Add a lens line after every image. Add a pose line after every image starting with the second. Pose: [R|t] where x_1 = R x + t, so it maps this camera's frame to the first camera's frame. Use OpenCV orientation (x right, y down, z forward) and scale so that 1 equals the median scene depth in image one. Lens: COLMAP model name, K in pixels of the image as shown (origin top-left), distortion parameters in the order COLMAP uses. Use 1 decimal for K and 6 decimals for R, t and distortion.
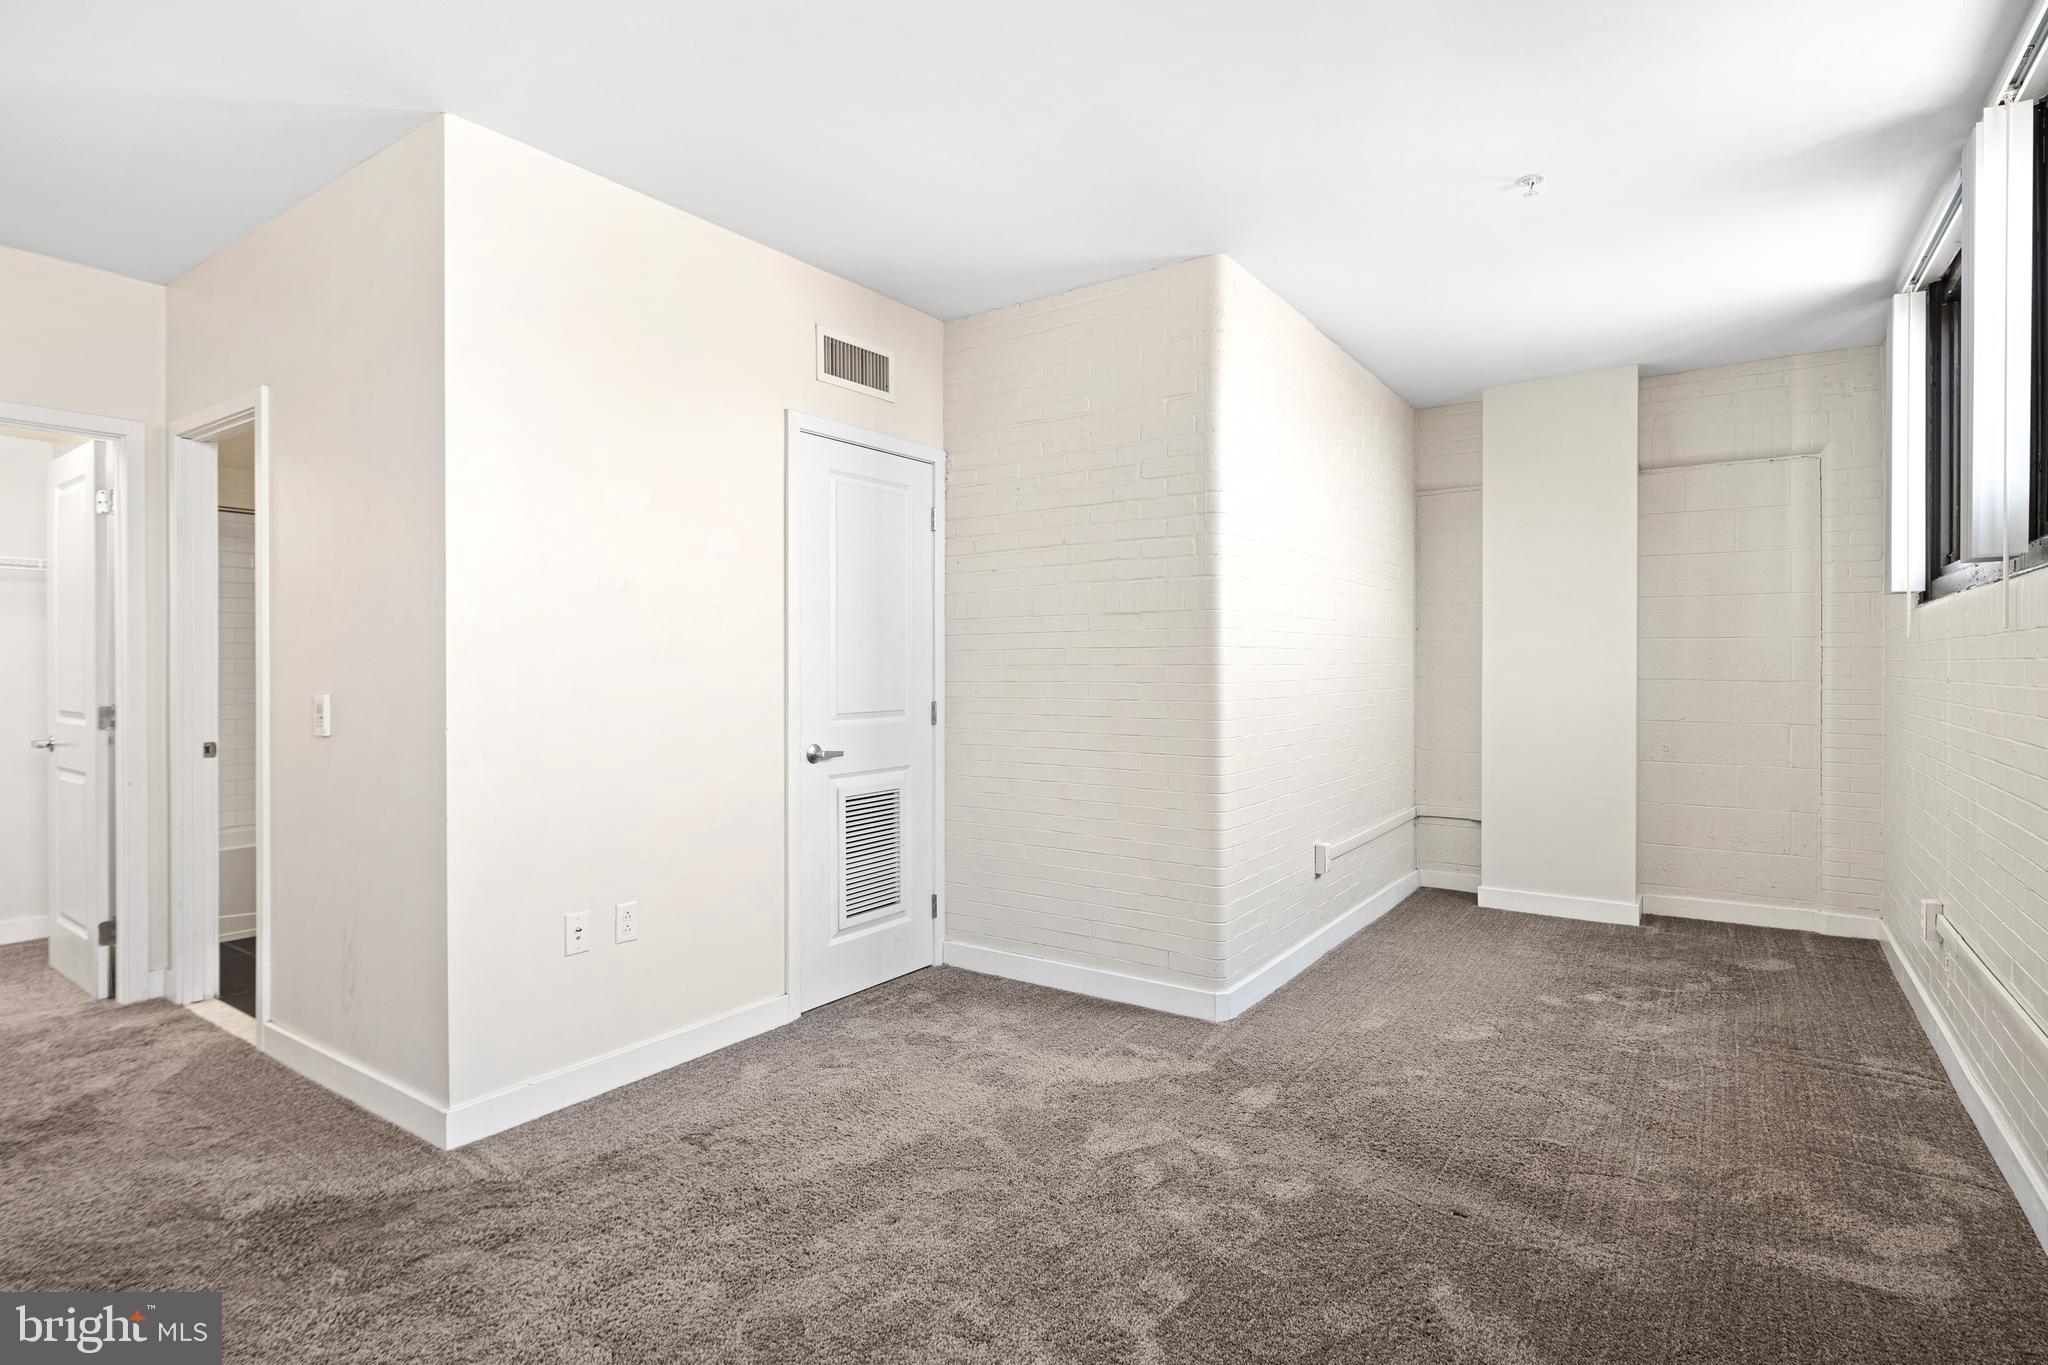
lens RADIAL K [[1006.4, 0, 1030.0], [0, 1006.4, 668.9], [0, 0, 1]] dist [-0.000073, -0.000122]
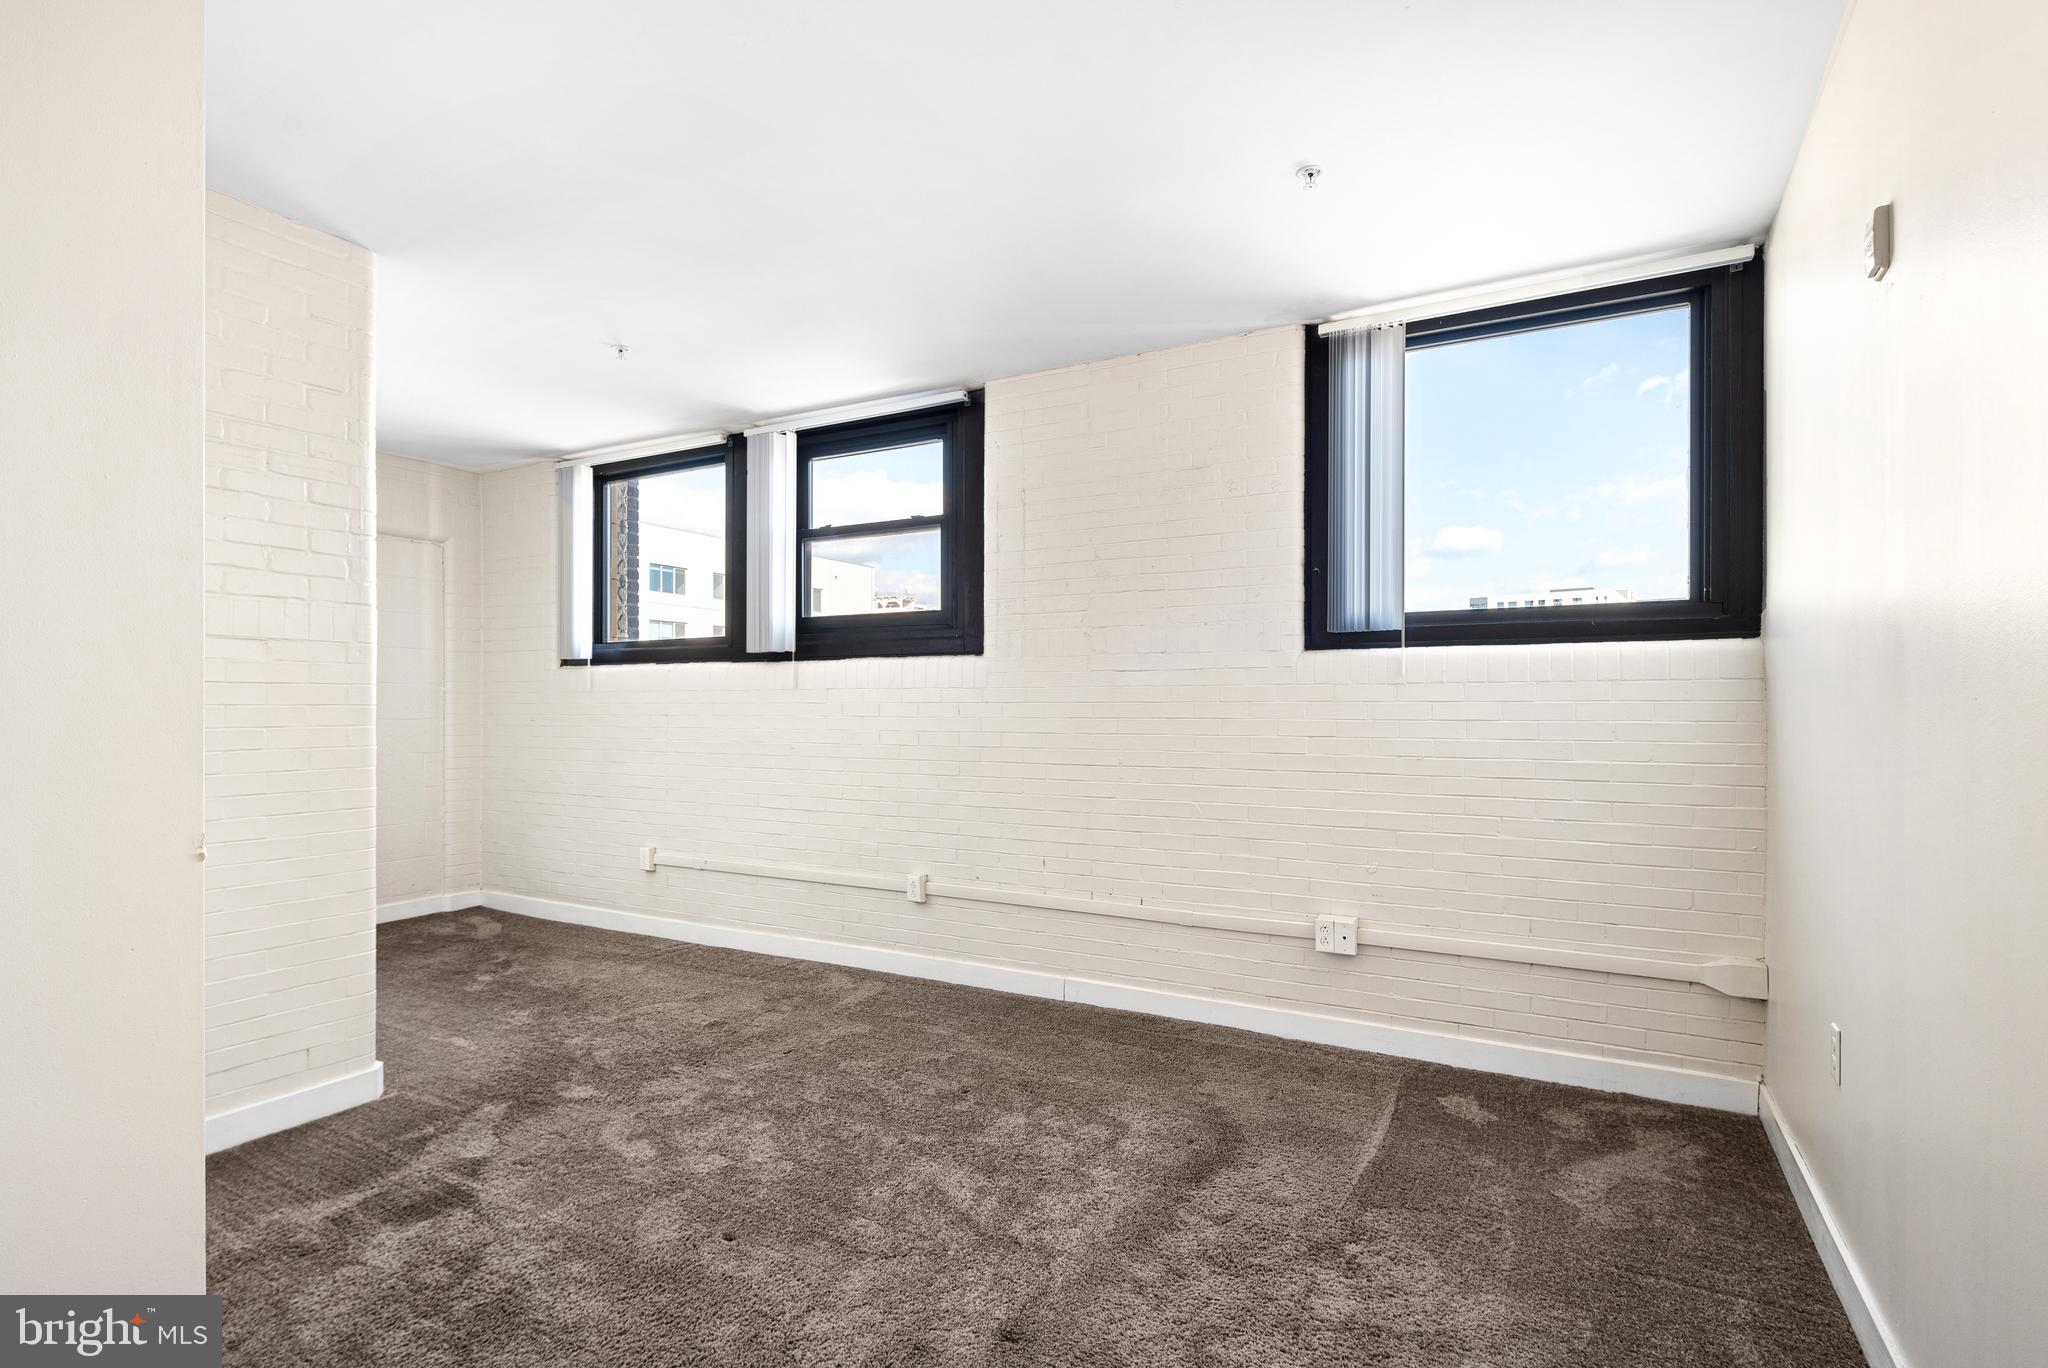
lens RADIAL K [[1019.5, 0, 1010.0], [0, 1019.5, 686.3], [0, 0, 1]] dist [0.001872, -0.000005]
pose [[-0.097475, 0.020919, 0.995018, -0.607553], [0.003881, 0.999779, -0.020639, 0.000917], [-0.995230, 0.001850, -0.097535, 0.402016]]
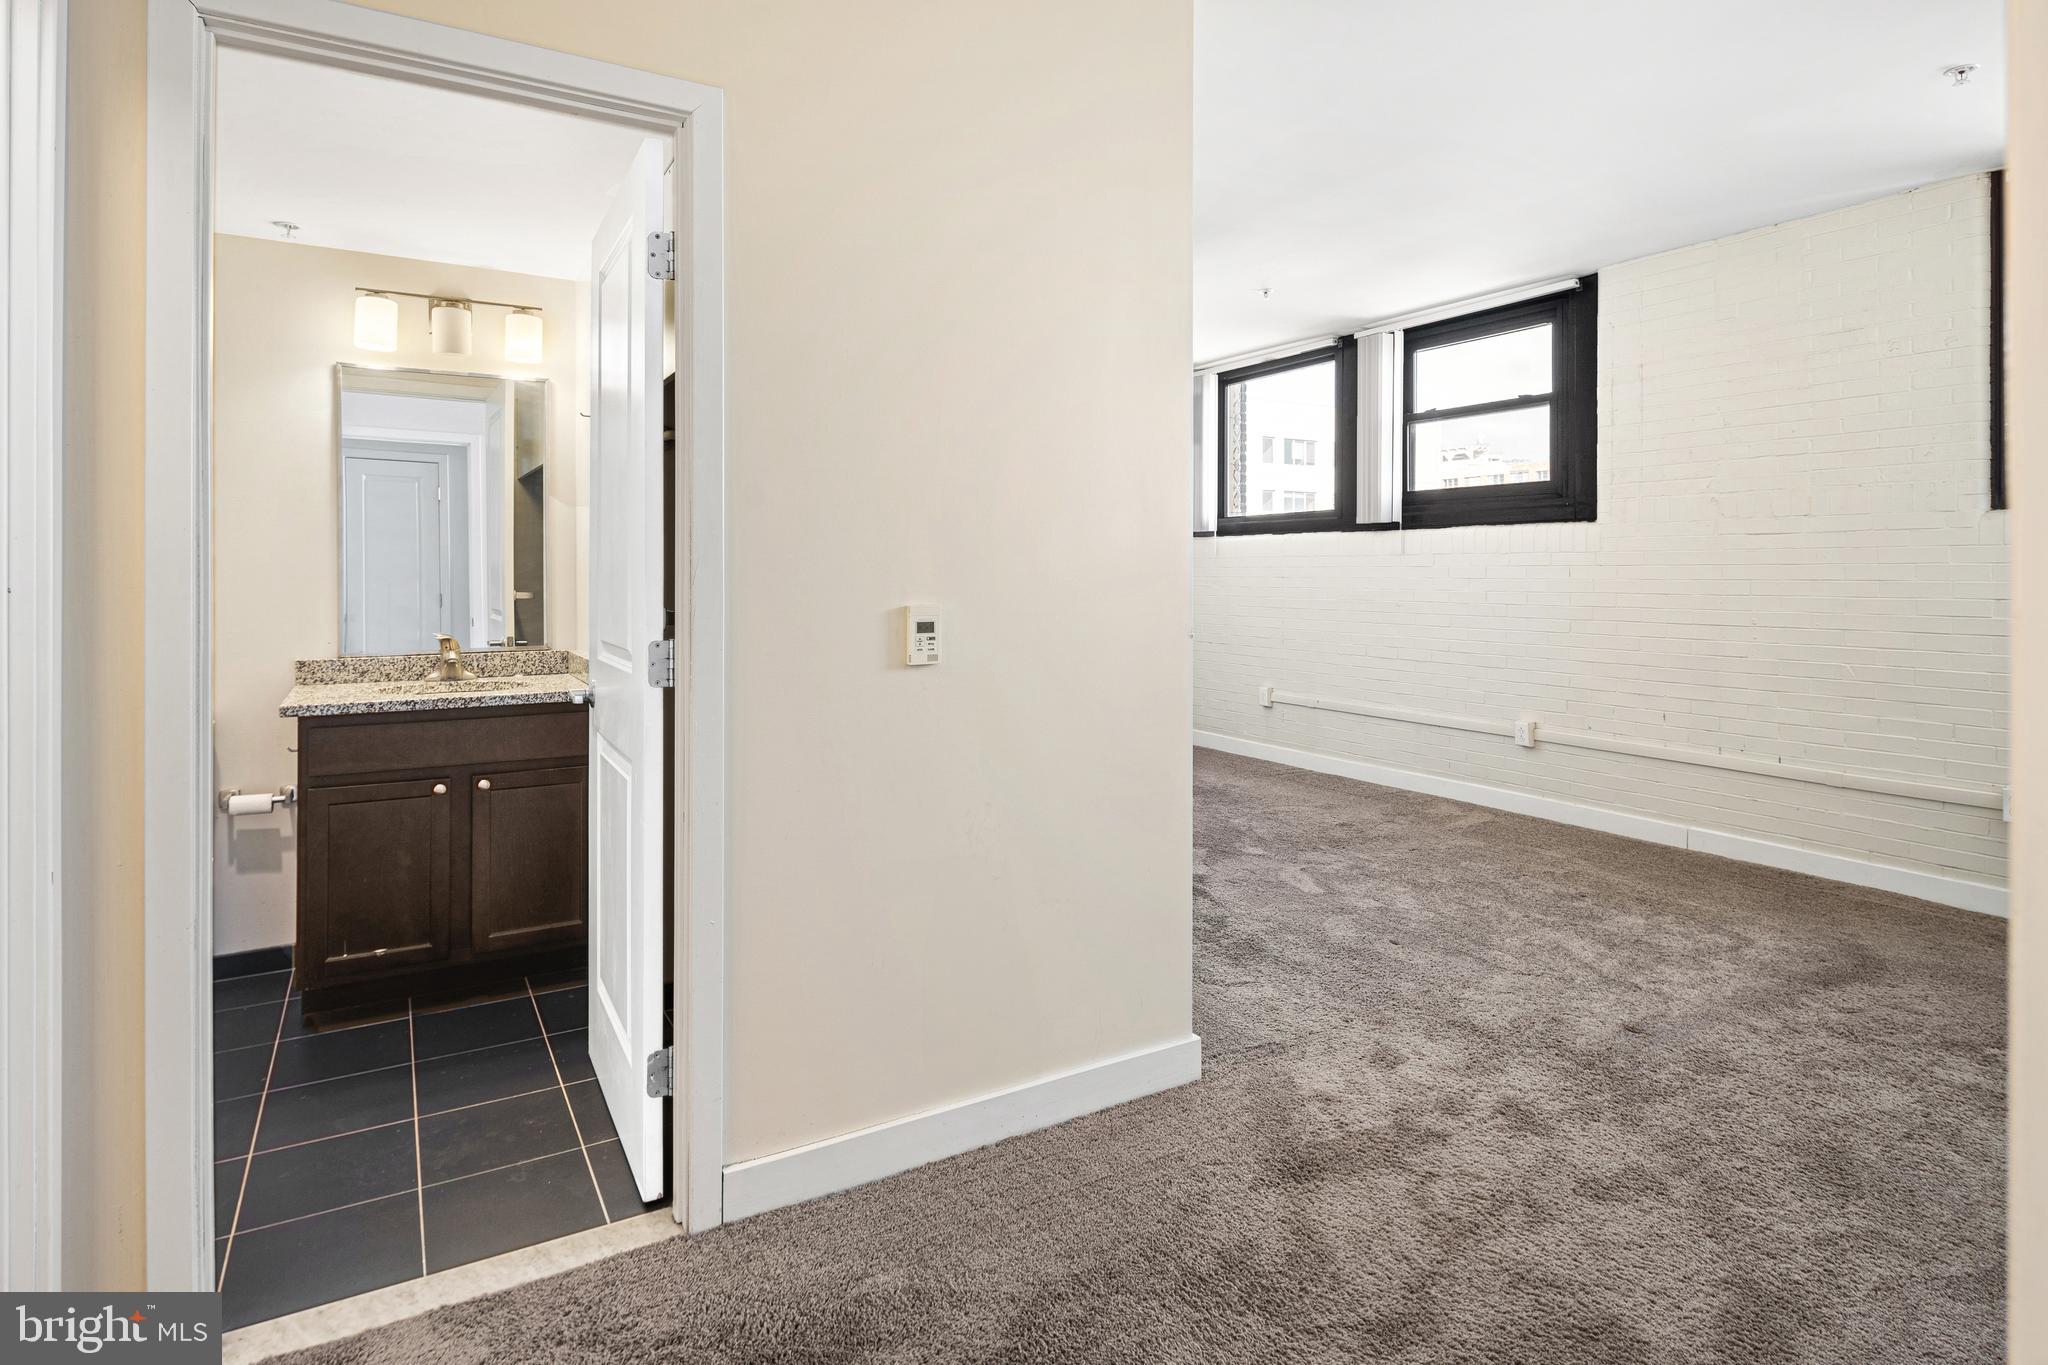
lens RADIAL K [[1037.2, 0, 953.8], [0, 1037.2, 572.6], [0, 0, 1]] dist [-0.000567, -0.002688]
pose [[0.453931, 0.000079, 0.891037, -0.899025], [0.003101, 0.999994, -0.001669, 0.003412], [-0.891031, 0.003521, 0.453928, 0.439164]]
